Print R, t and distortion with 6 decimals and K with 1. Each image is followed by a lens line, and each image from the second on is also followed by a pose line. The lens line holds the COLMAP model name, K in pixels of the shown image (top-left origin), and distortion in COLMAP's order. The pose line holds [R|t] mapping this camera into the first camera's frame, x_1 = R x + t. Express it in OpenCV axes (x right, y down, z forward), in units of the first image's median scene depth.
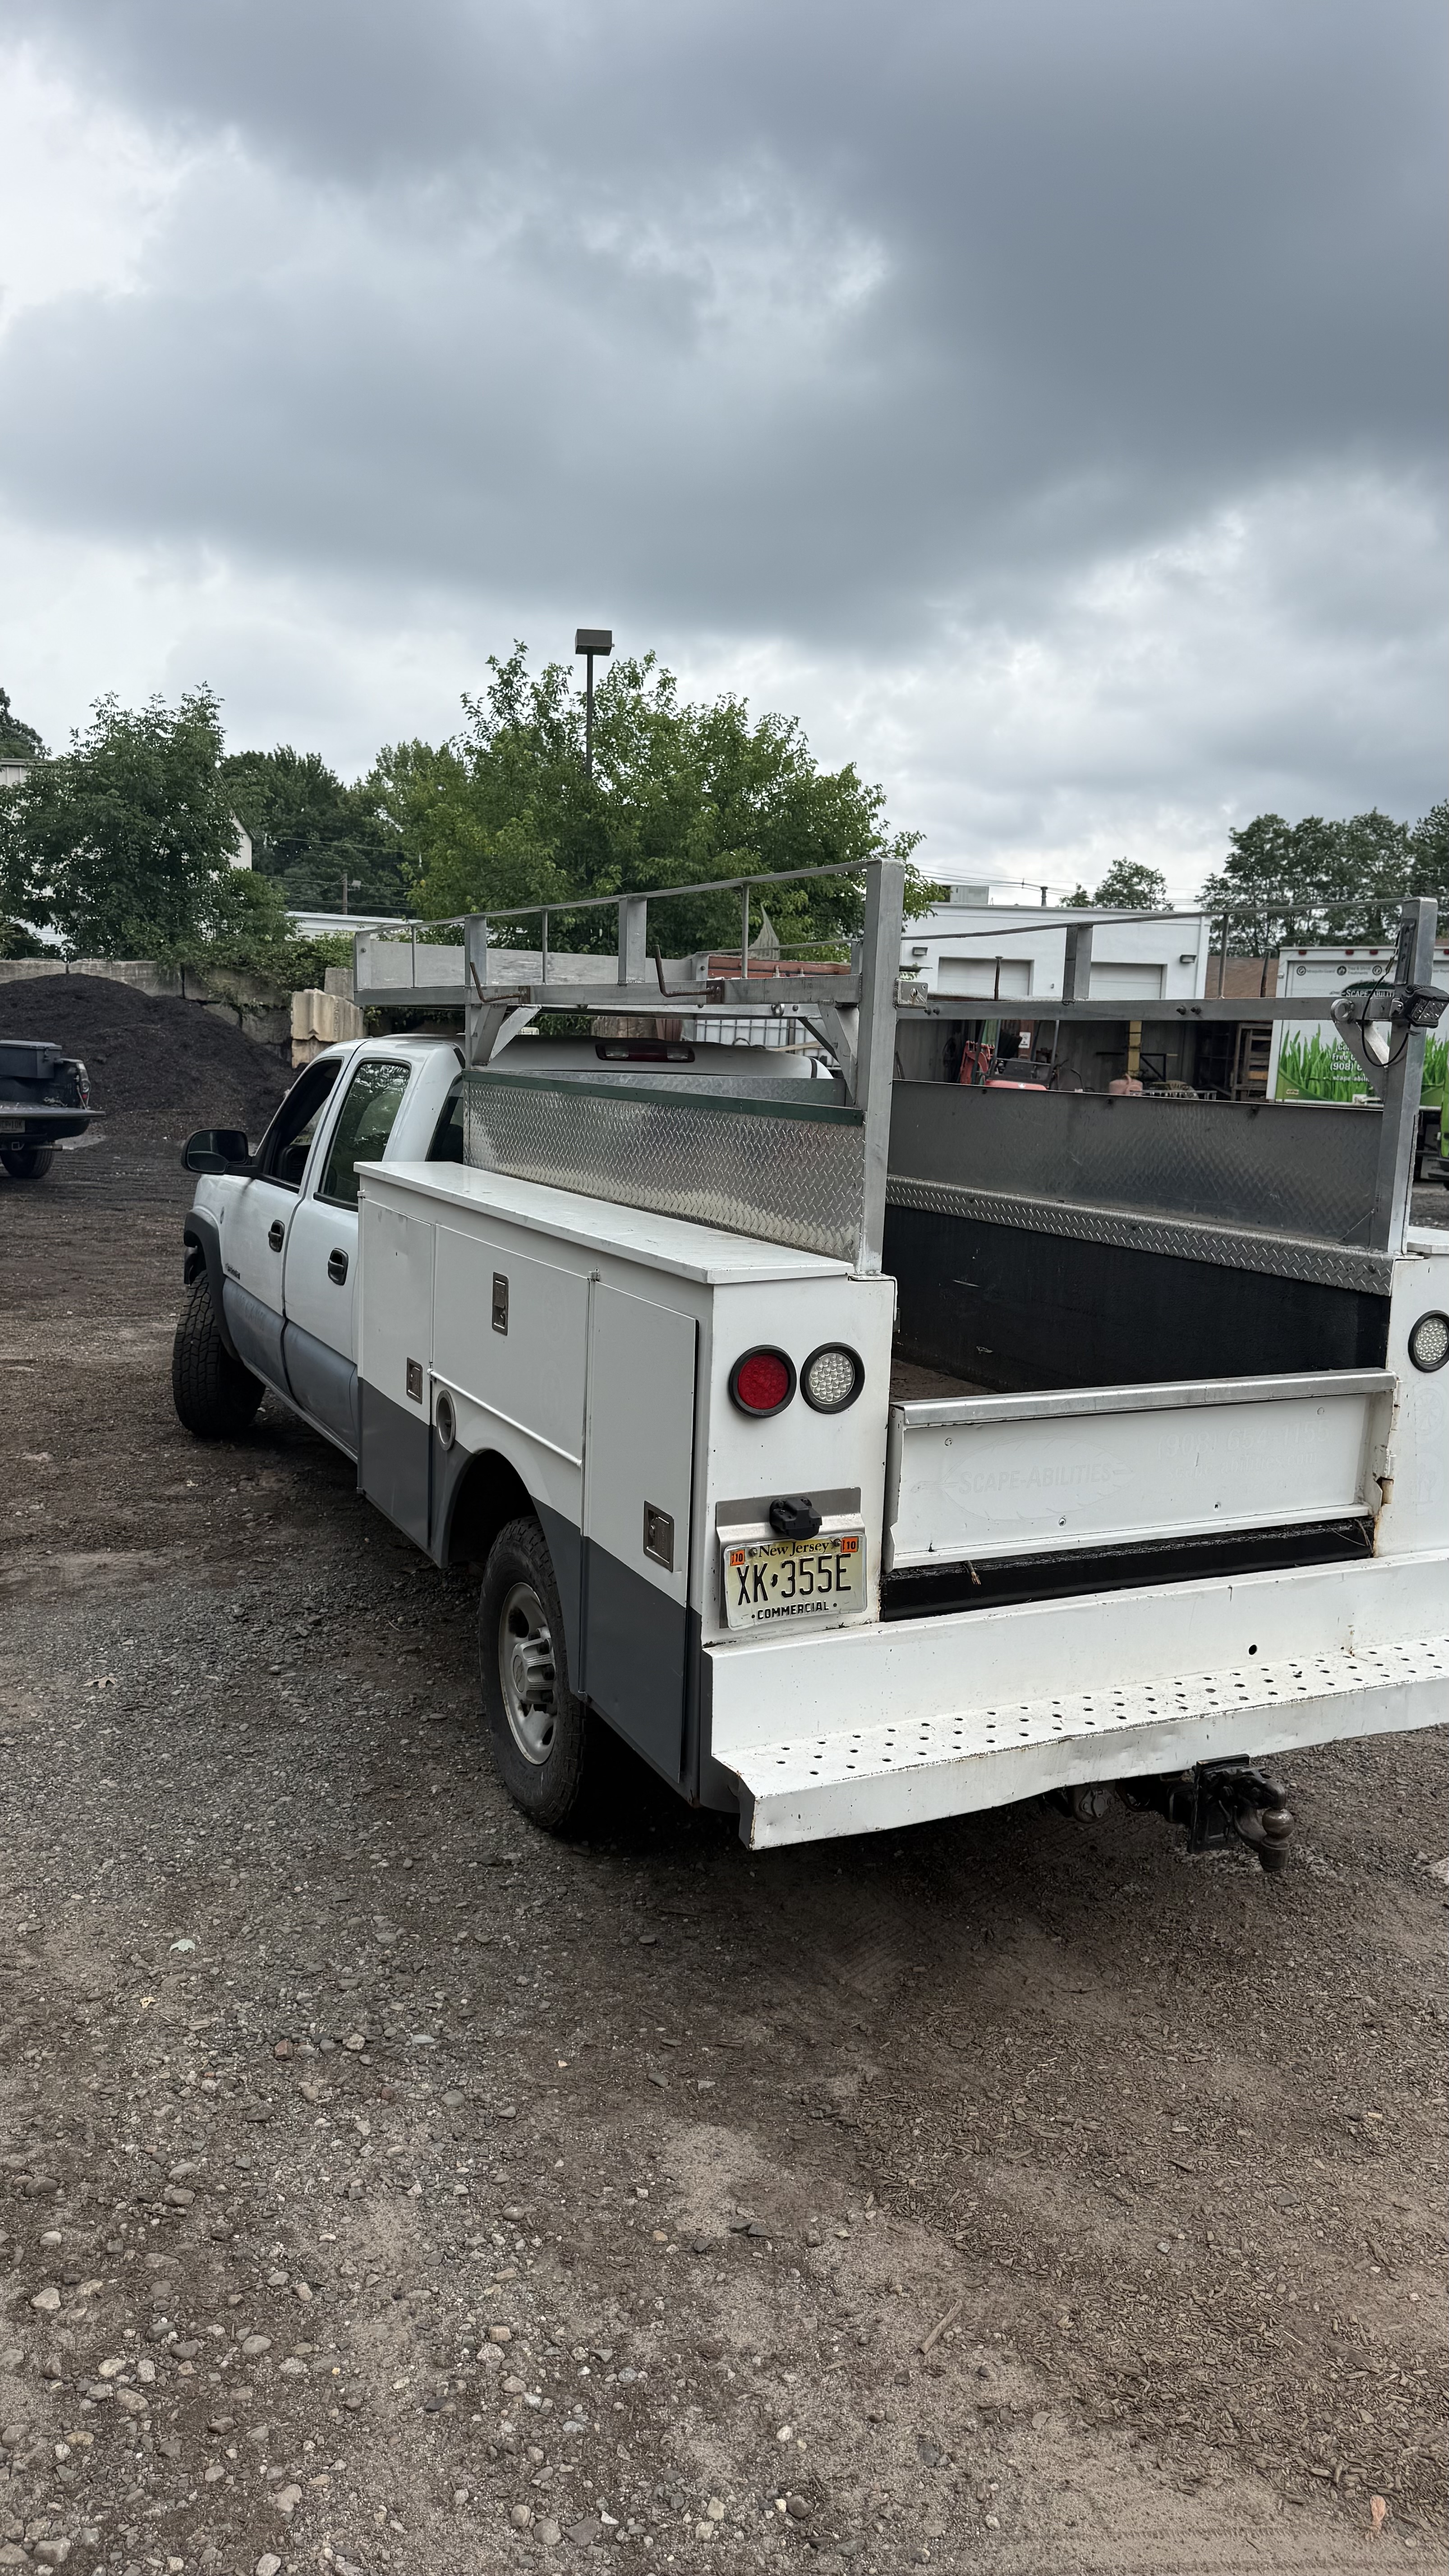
lens RADIAL K [[1815.4, 0, 724.5], [0, 1815.4, 1288.0], [0, 0, 1]] dist [0.122493, -0.001526]
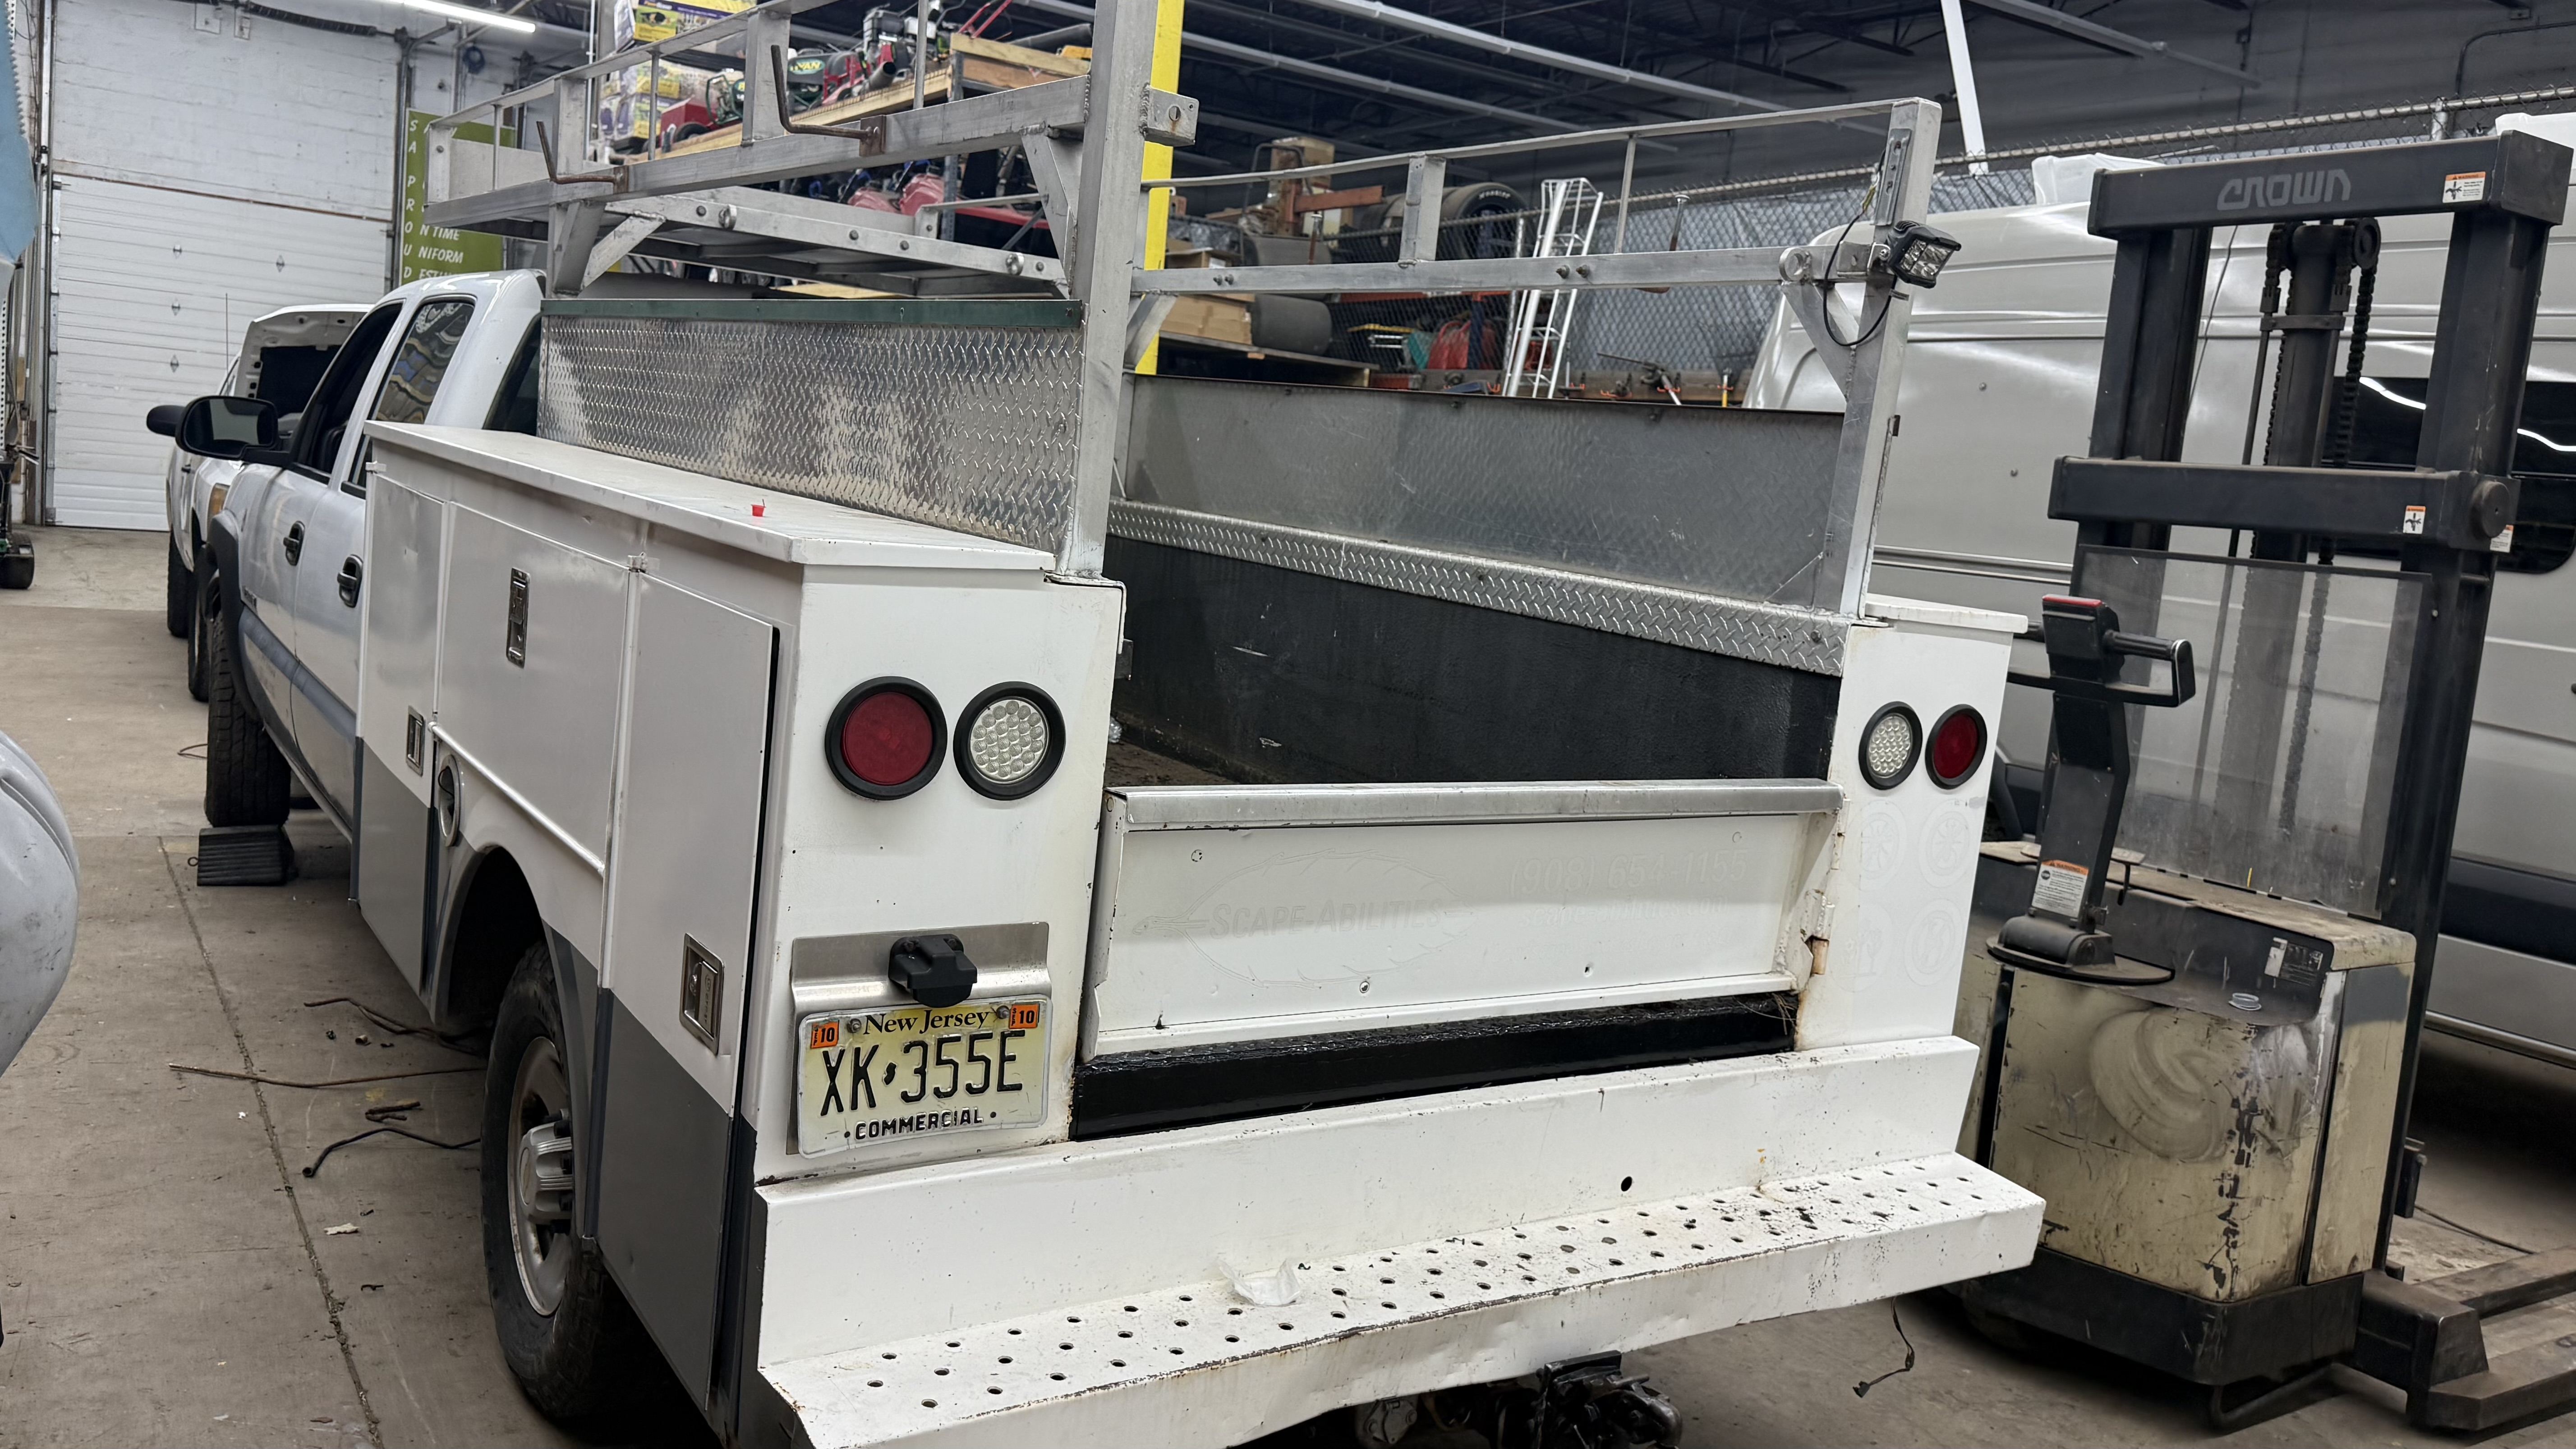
lens RADIAL K [[1962.4, 0, 1288.0], [0, 1962.4, 724.5], [0, 0, 1]] dist [0.147252, -0.000265]
pose [[0.988184, 0.054254, 0.143346, 0.055055], [-0.055363, 0.998459, 0.003759, 0.035659], [-0.142921, -0.011650, 0.989666, 0.329177]]
